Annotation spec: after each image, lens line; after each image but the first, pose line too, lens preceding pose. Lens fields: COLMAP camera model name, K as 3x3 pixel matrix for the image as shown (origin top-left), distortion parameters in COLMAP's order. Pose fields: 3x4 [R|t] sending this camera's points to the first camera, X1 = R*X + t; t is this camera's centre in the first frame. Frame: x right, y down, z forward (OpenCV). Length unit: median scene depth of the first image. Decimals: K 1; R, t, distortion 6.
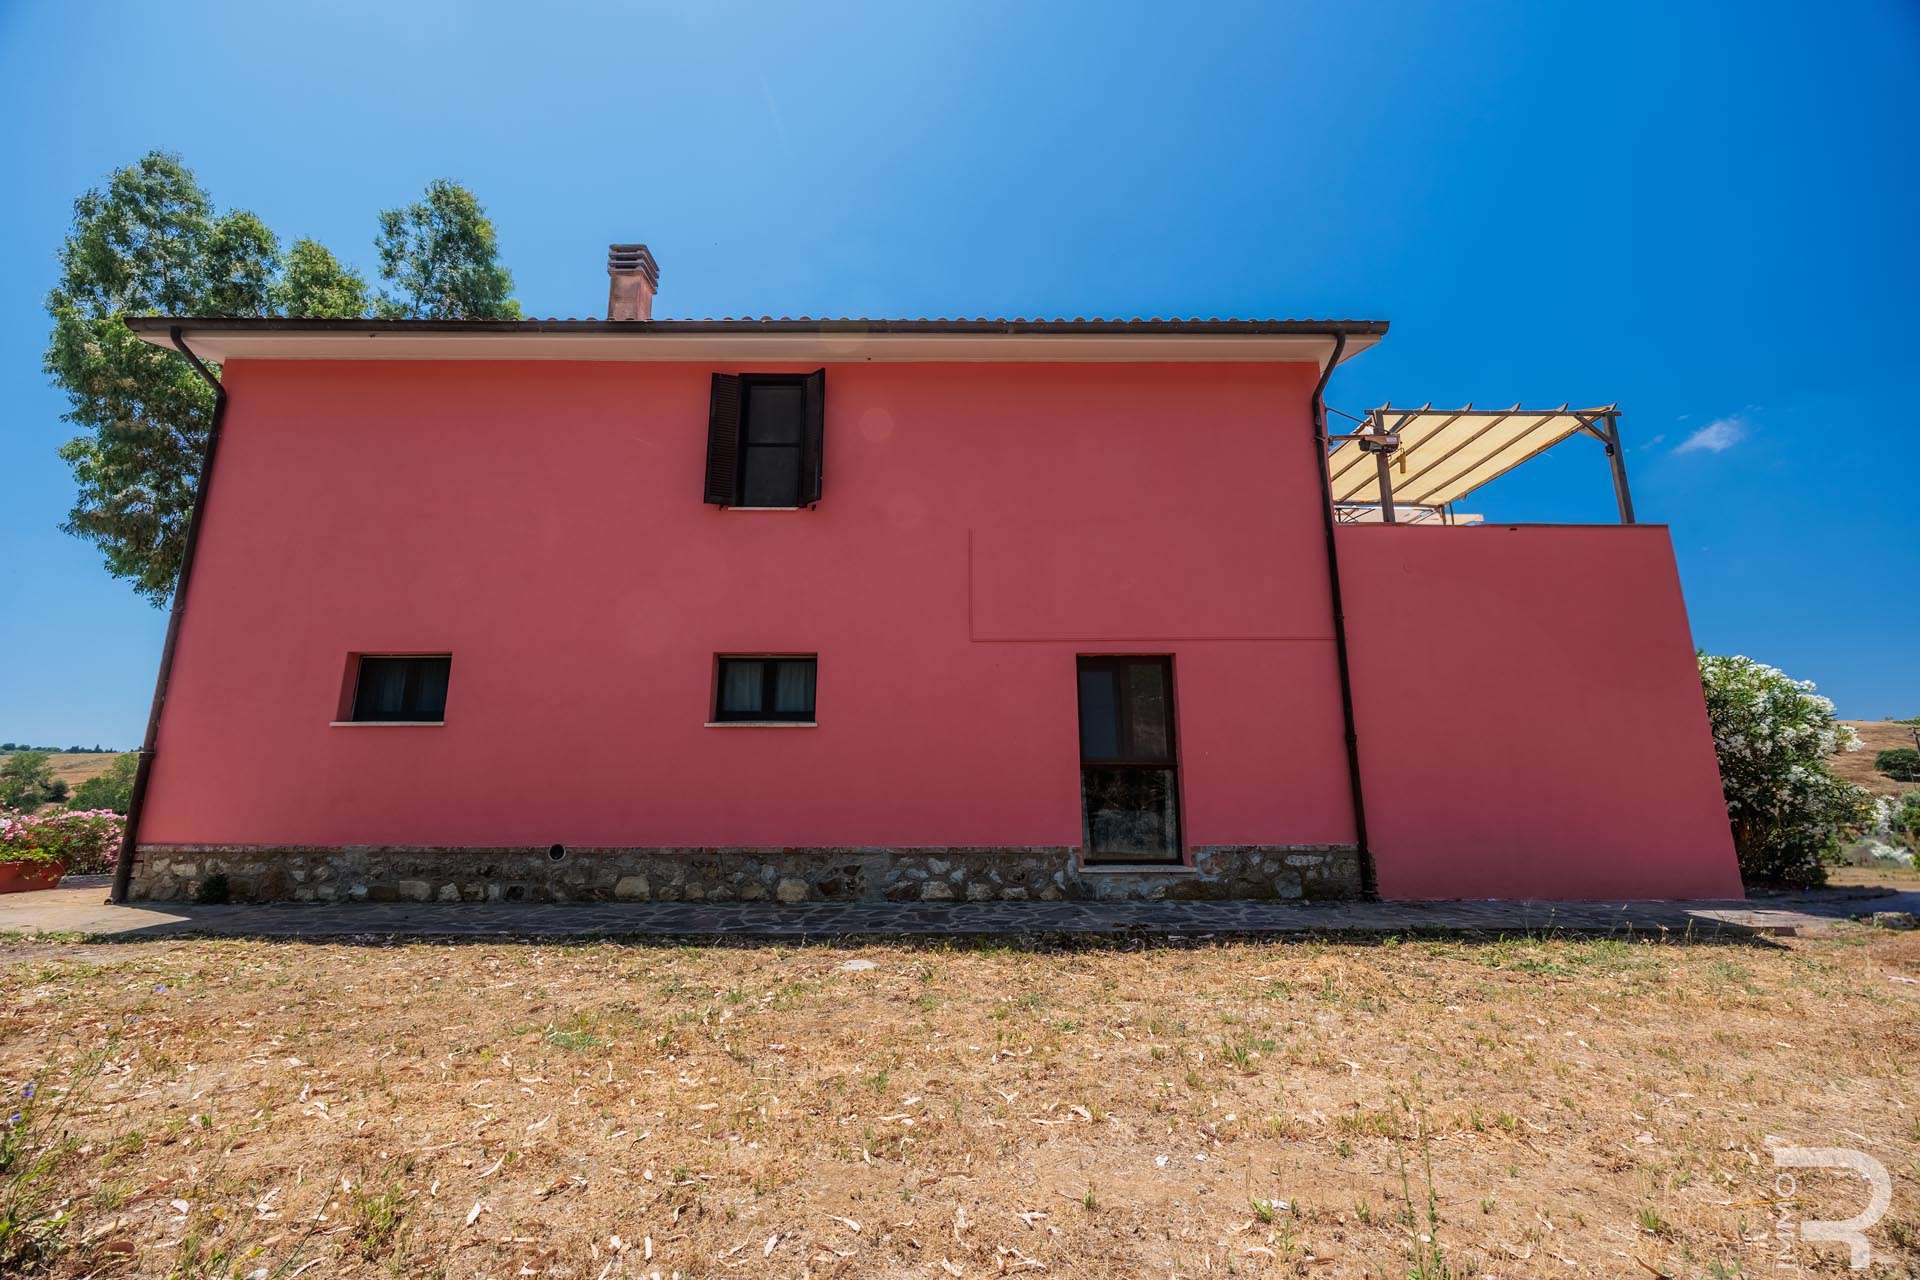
lens RADIAL K [[734.7, 0, 960.0], [0, 734.7, 640.0], [0, 0, 1]] dist [-0.001159, -0.000042]
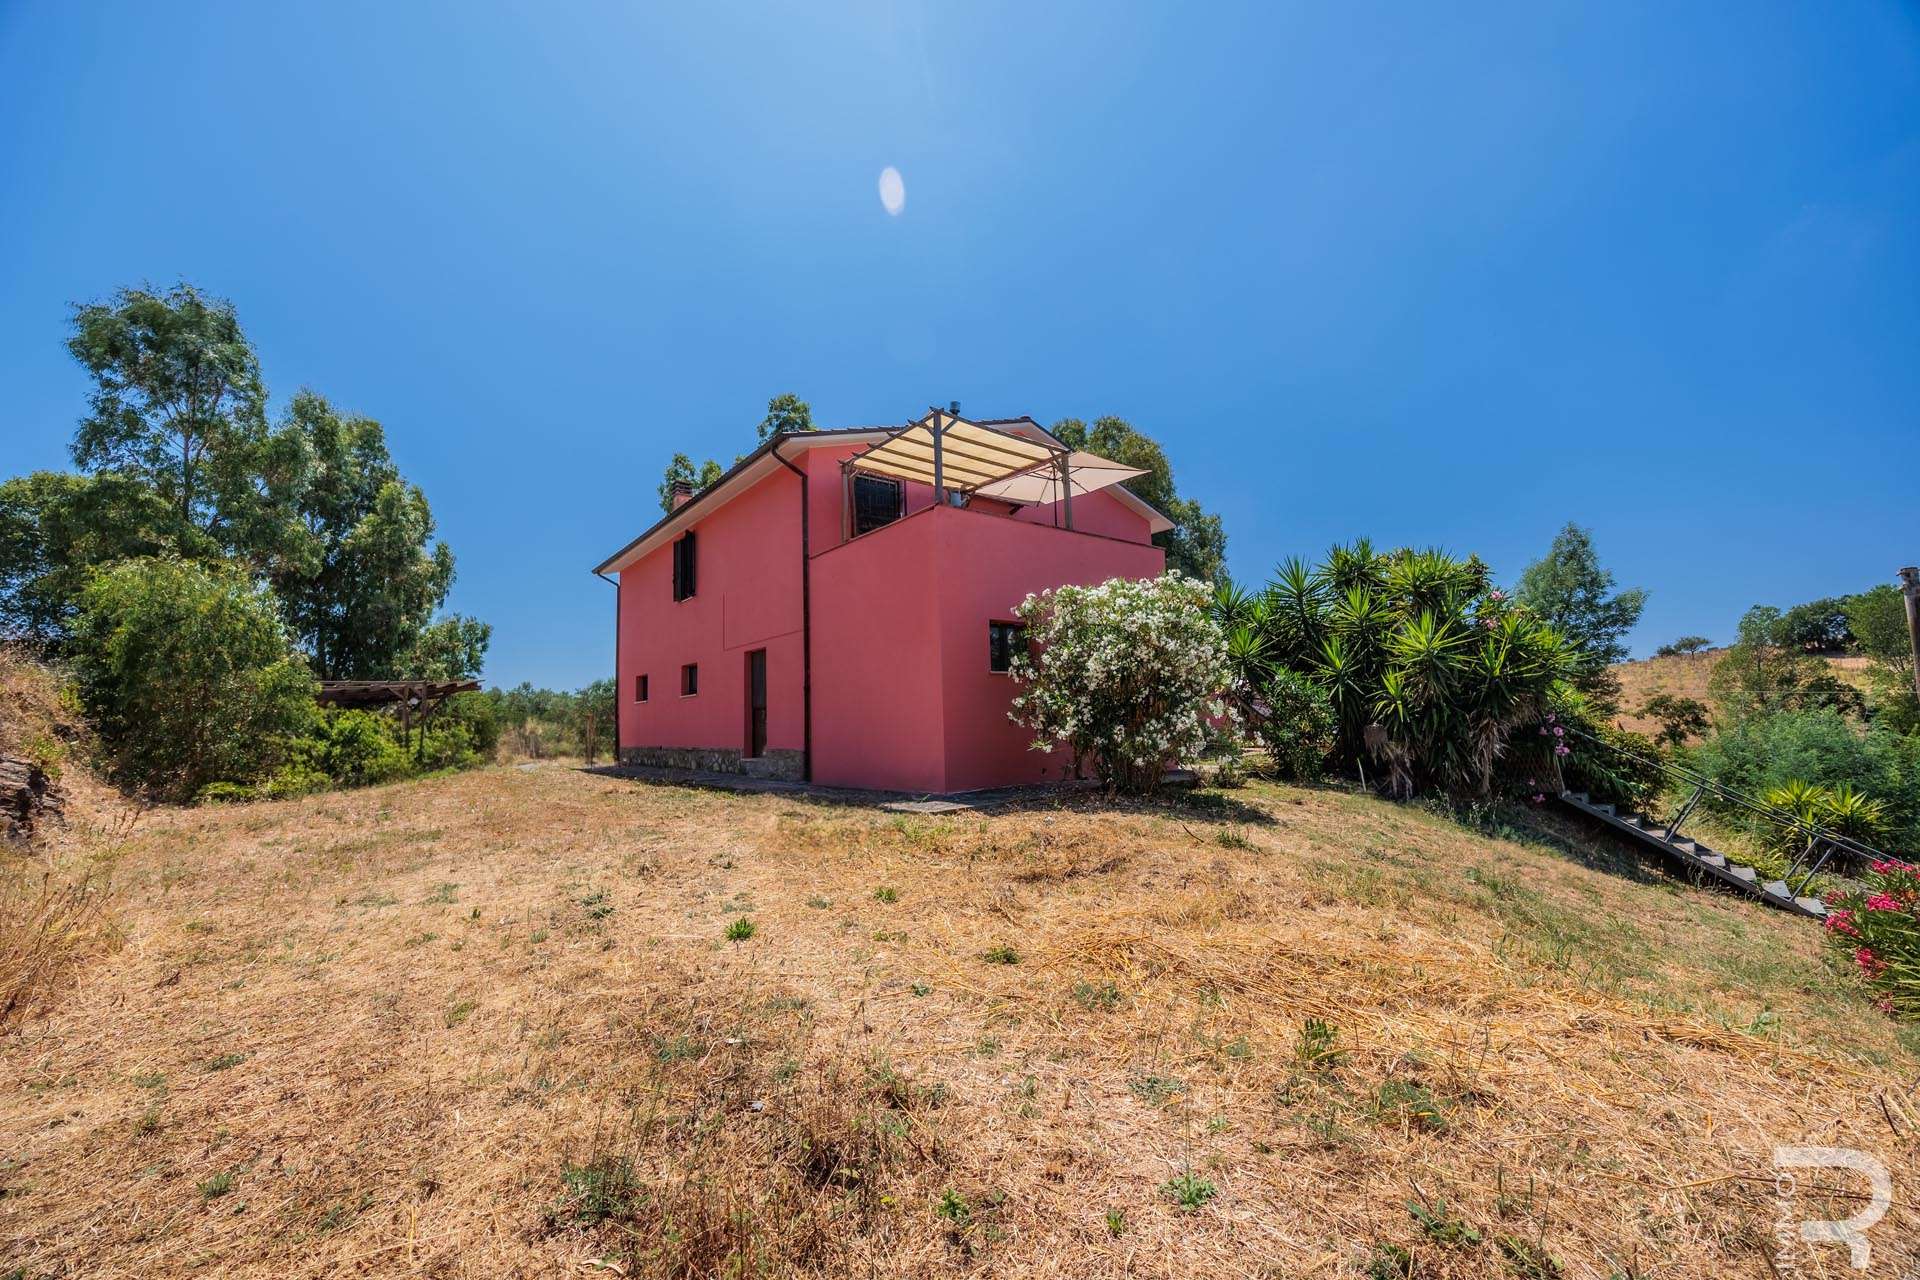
lens RADIAL K [[734.7, 0, 960.0], [0, 734.7, 640.0], [0, 0, 1]] dist [-0.001159, -0.000042]
pose [[0.616189, -0.098747, -0.781383, 2.107190], [0.186248, 0.982239, 0.022743, 0.053558], [0.765260, -0.159546, 0.623637, 0.247029]]
